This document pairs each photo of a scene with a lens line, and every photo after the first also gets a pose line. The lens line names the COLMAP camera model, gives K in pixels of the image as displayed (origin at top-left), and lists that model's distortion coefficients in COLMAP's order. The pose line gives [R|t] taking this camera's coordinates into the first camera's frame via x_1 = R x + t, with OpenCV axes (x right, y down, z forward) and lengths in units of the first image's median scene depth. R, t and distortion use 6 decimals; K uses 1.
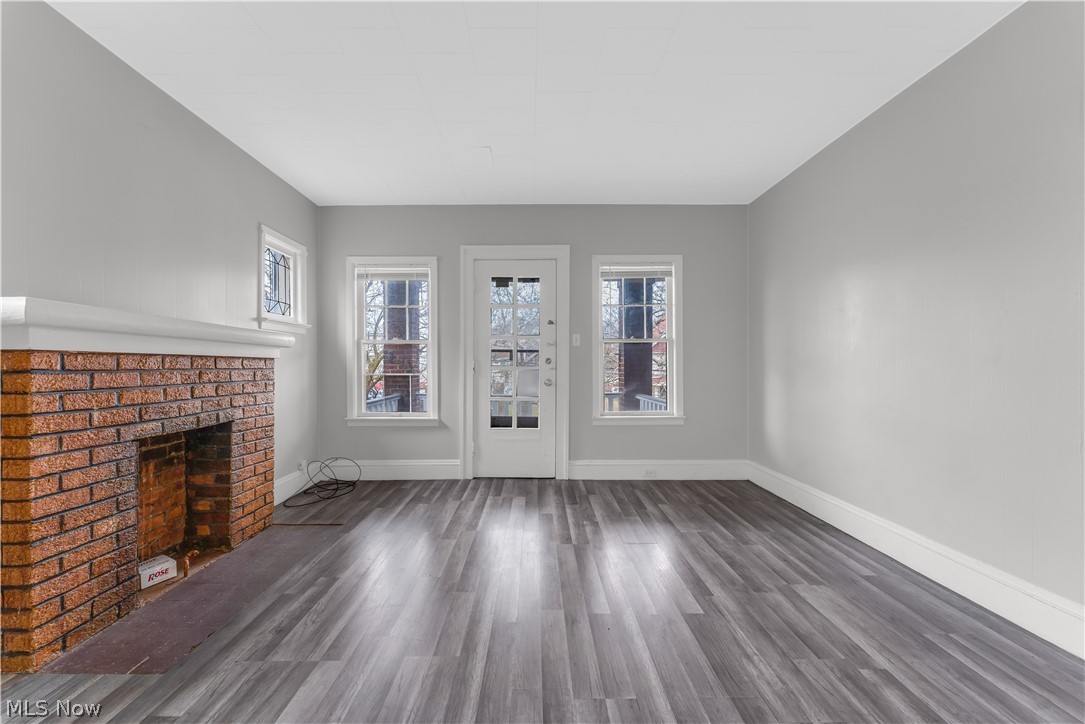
lens RADIAL K [[433.7, 0, 536.8], [0, 433.7, 365.6], [0, 0, 1]] dist [-0.000911, -0.000074]
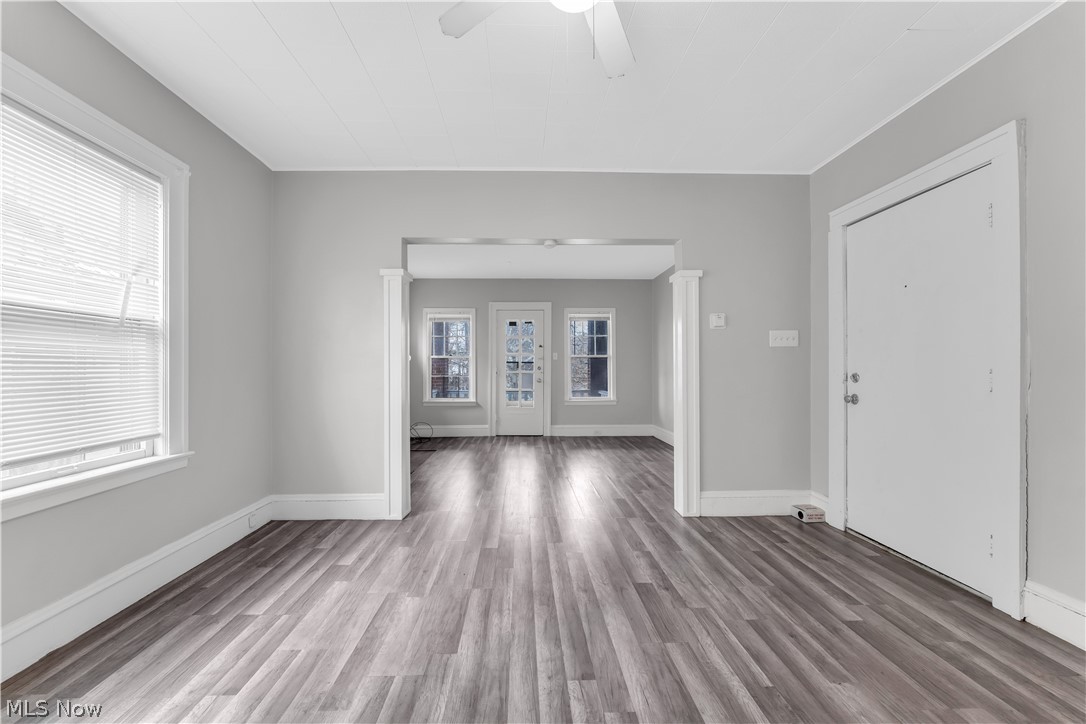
lens RADIAL K [[433.0, 0, 535.7], [0, 433.0, 366.7], [0, 0, 1]] dist [0.000579, 0.000061]
pose [[0.999824, 0.000387, 0.018782, -0.035410], [-0.000198, 0.999949, -0.010056, 0.000321], [-0.018785, 0.010050, 0.999773, -1.280121]]
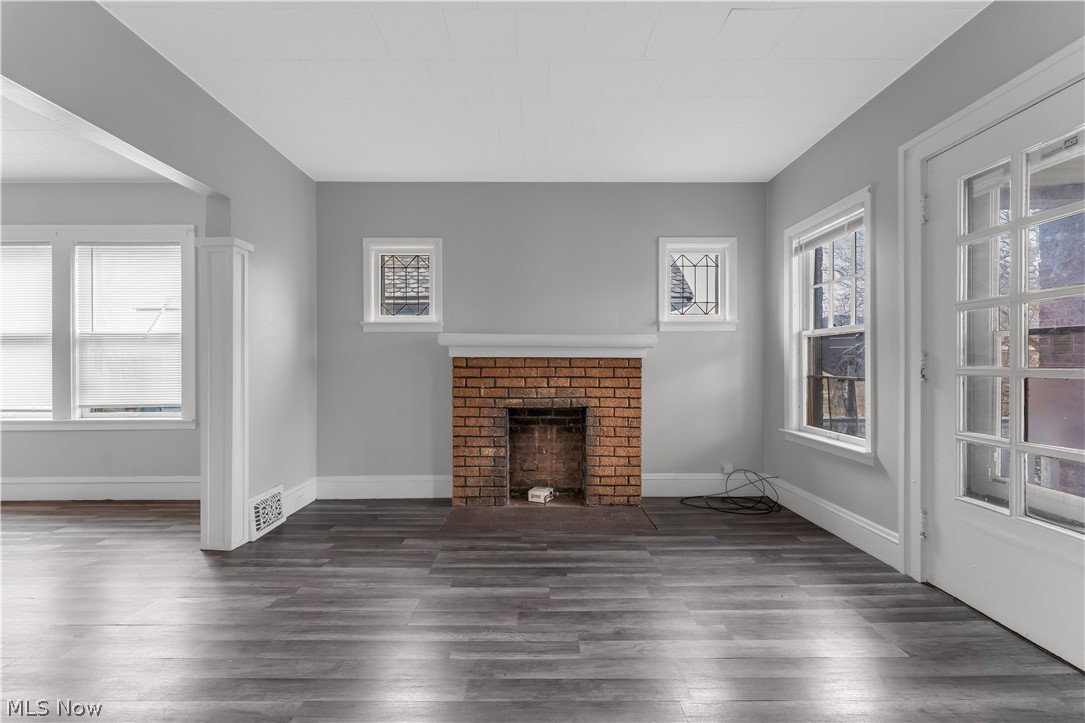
lens RADIAL K [[433.7, 0, 536.8], [0, 433.7, 365.1], [0, 0, 1]] dist [-0.000911, -0.000074]
pose [[-0.006845, 0.006658, -0.999954, 0.654529], [-0.000846, 0.999977, 0.006664, -0.007877], [0.999976, 0.000892, -0.006839, 0.938383]]
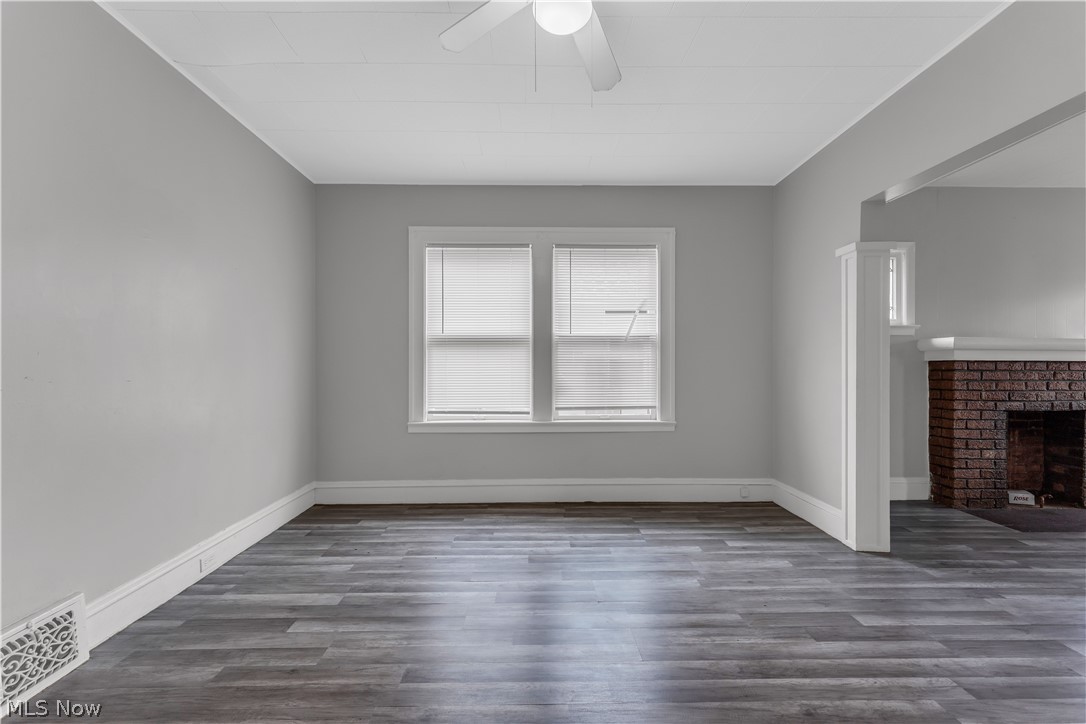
lens RADIAL K [[433.0, 0, 535.7], [0, 433.0, 366.7], [0, 0, 1]] dist [0.000579, 0.000061]
pose [[-0.000692, 0.002616, -0.999996, 0.668830], [-0.003619, 0.999990, 0.002619, -0.002066], [0.999993, 0.003621, -0.000682, -0.729305]]
